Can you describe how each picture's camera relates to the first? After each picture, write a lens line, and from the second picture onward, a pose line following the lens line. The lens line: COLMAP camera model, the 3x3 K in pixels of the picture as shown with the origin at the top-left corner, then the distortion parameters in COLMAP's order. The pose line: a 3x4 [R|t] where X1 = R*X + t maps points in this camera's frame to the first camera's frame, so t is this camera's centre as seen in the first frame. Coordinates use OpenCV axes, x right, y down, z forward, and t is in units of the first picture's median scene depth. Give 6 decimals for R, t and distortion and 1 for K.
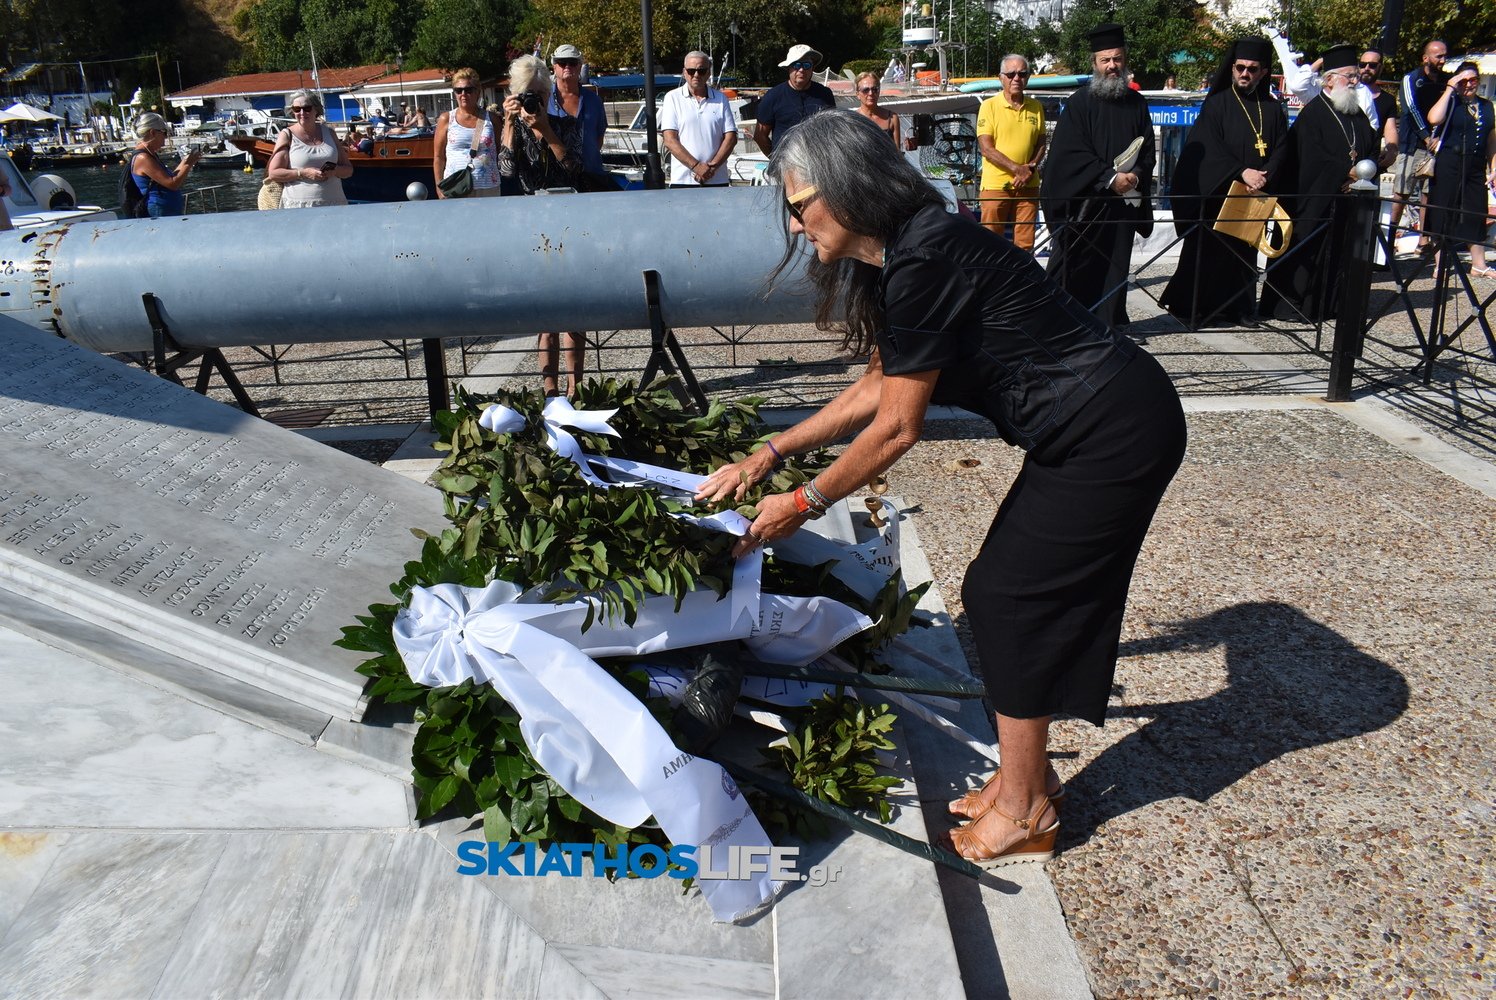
lens RADIAL K [[1170.2, 0, 743.5], [0, 1170.2, 496.3], [0, 0, 1]] dist [-0.097589, 0.015431]
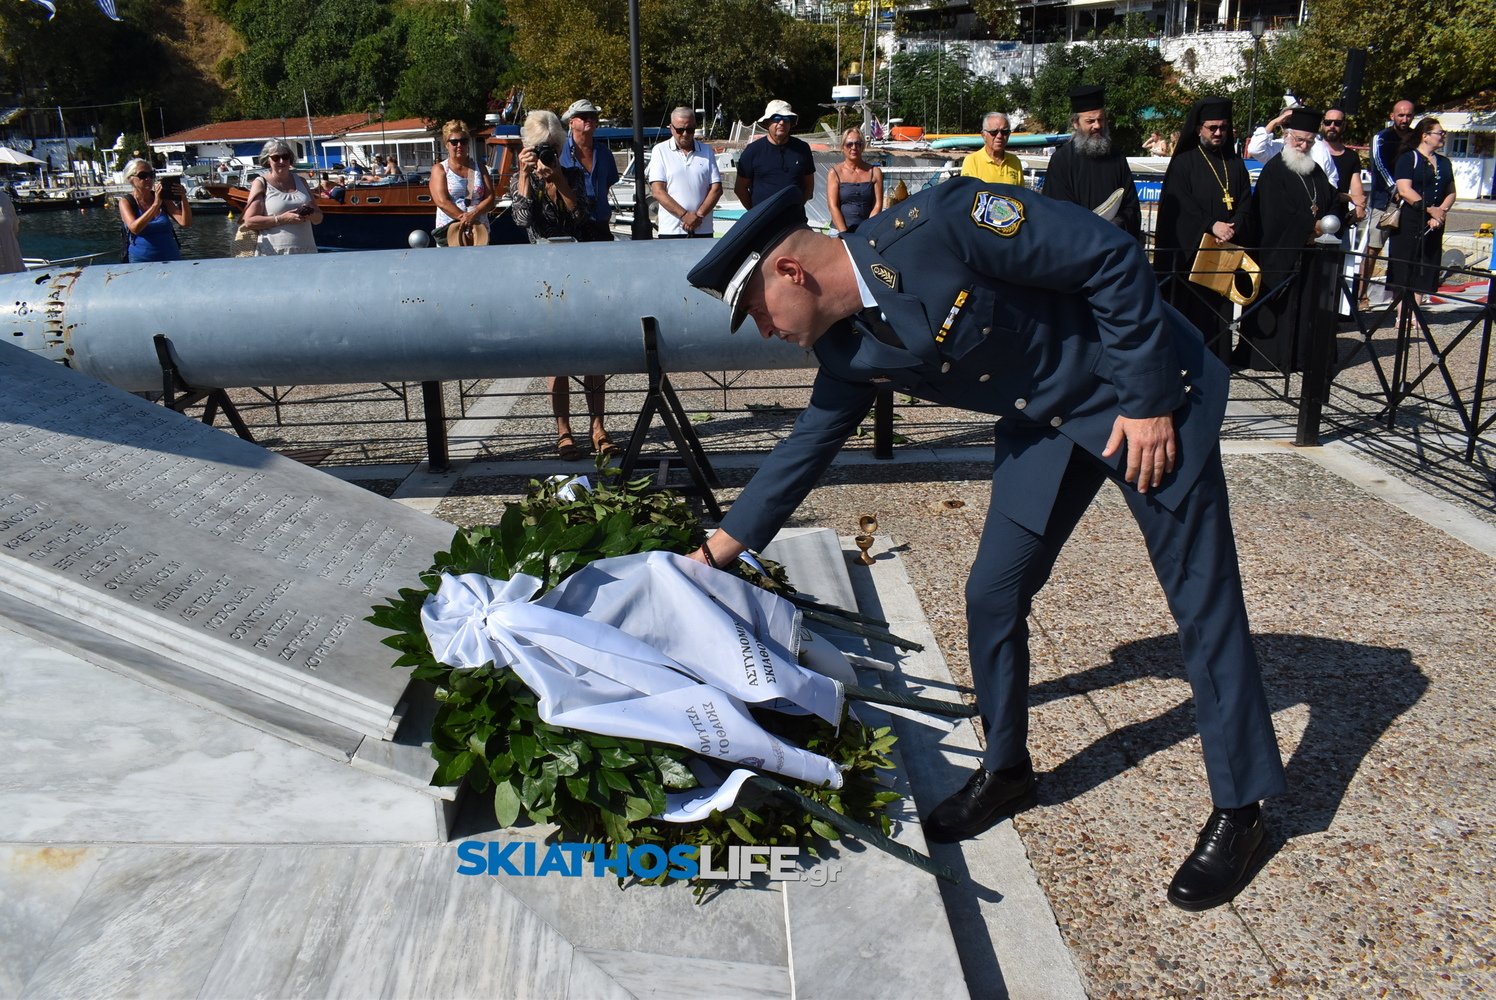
lens RADIAL K [[1164.2, 0, 742.6], [0, 1164.2, 498.2], [0, 0, 1]] dist [-0.100106, 0.018577]
pose [[0.999781, 0.003633, 0.020628, -0.020074], [-0.002845, 0.999271, -0.038070, 0.007984], [-0.020752, 0.038003, 0.999062, -0.034101]]
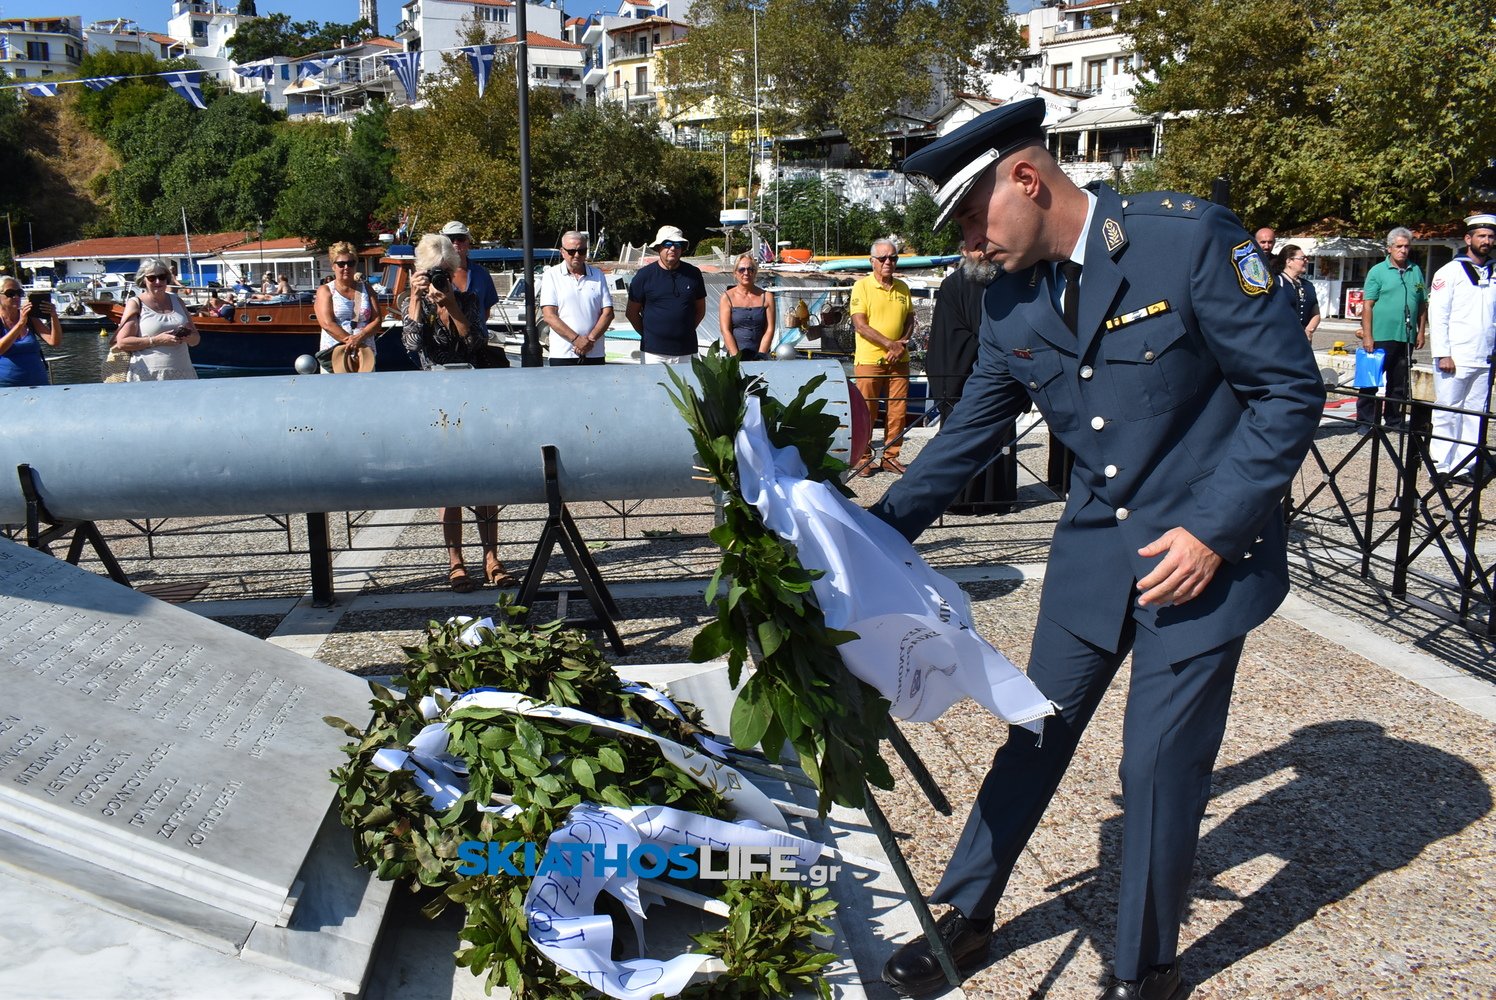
lens RADIAL K [[1164.2, 0, 742.6], [0, 1164.2, 498.2], [0, 0, 1]] dist [-0.100106, 0.018577]
pose [[0.992641, -0.003420, 0.121042, -0.041864], [0.020180, 0.990295, -0.137508, -0.009215], [-0.119397, 0.138939, 0.983077, 0.000663]]
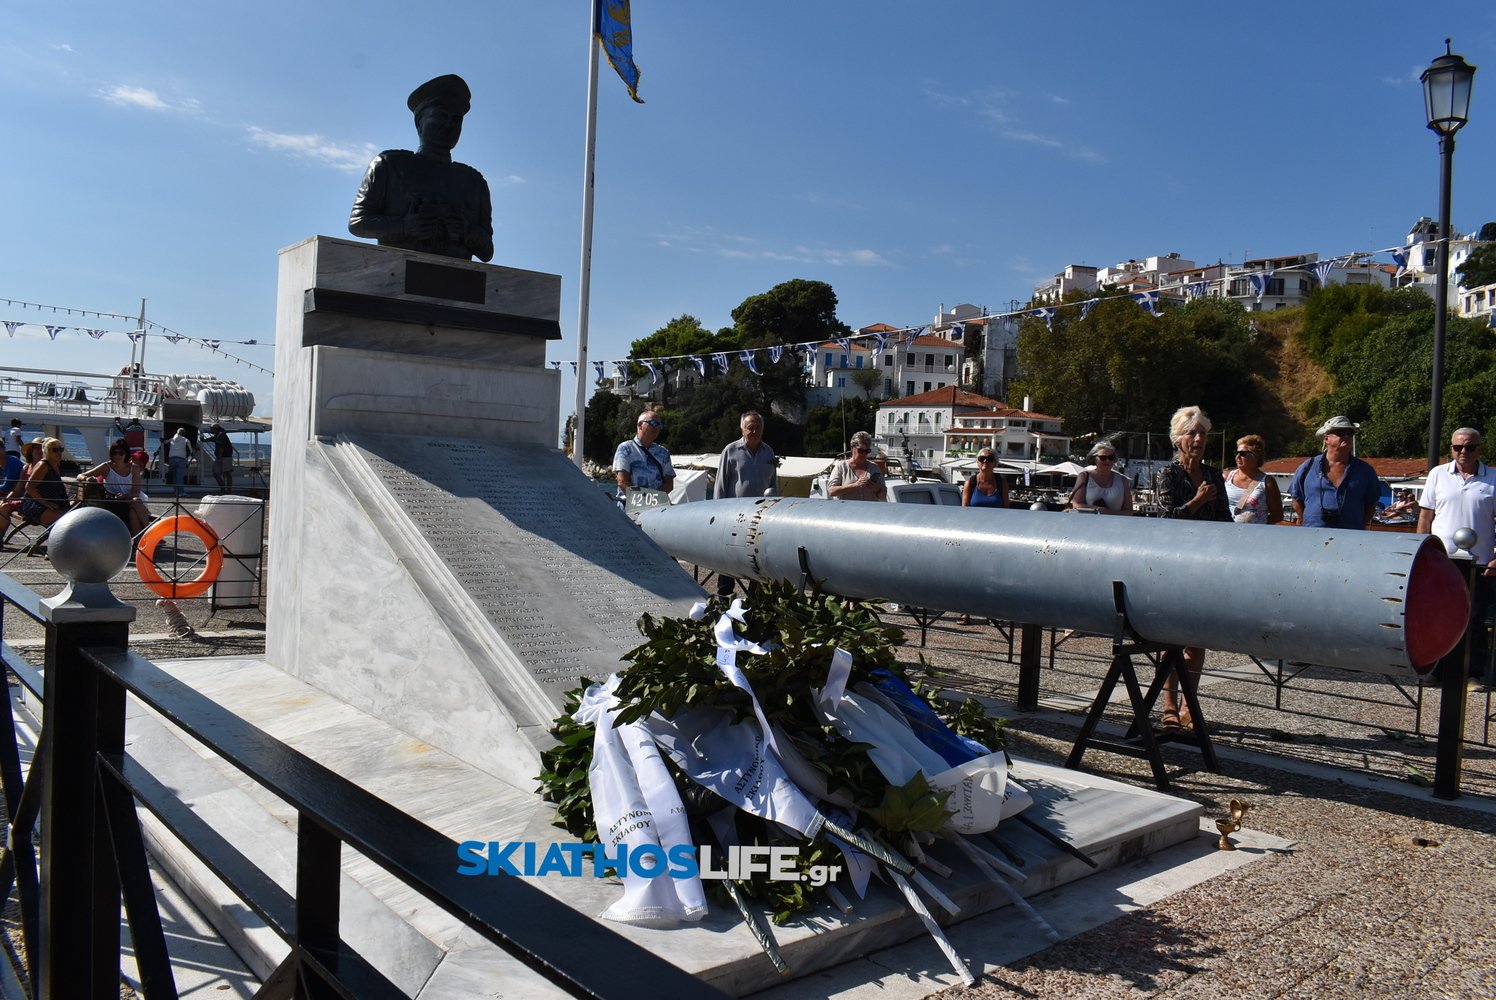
lens RADIAL K [[1164.2, 0, 742.6], [0, 1164.2, 498.2], [0, 0, 1]] dist [-0.100106, 0.018577]
pose [[0.645976, 0.077387, -0.759425, 0.631187], [-0.311957, 0.934745, -0.170102, 0.043258], [0.696705, 0.346790, 0.627964, 0.010734]]
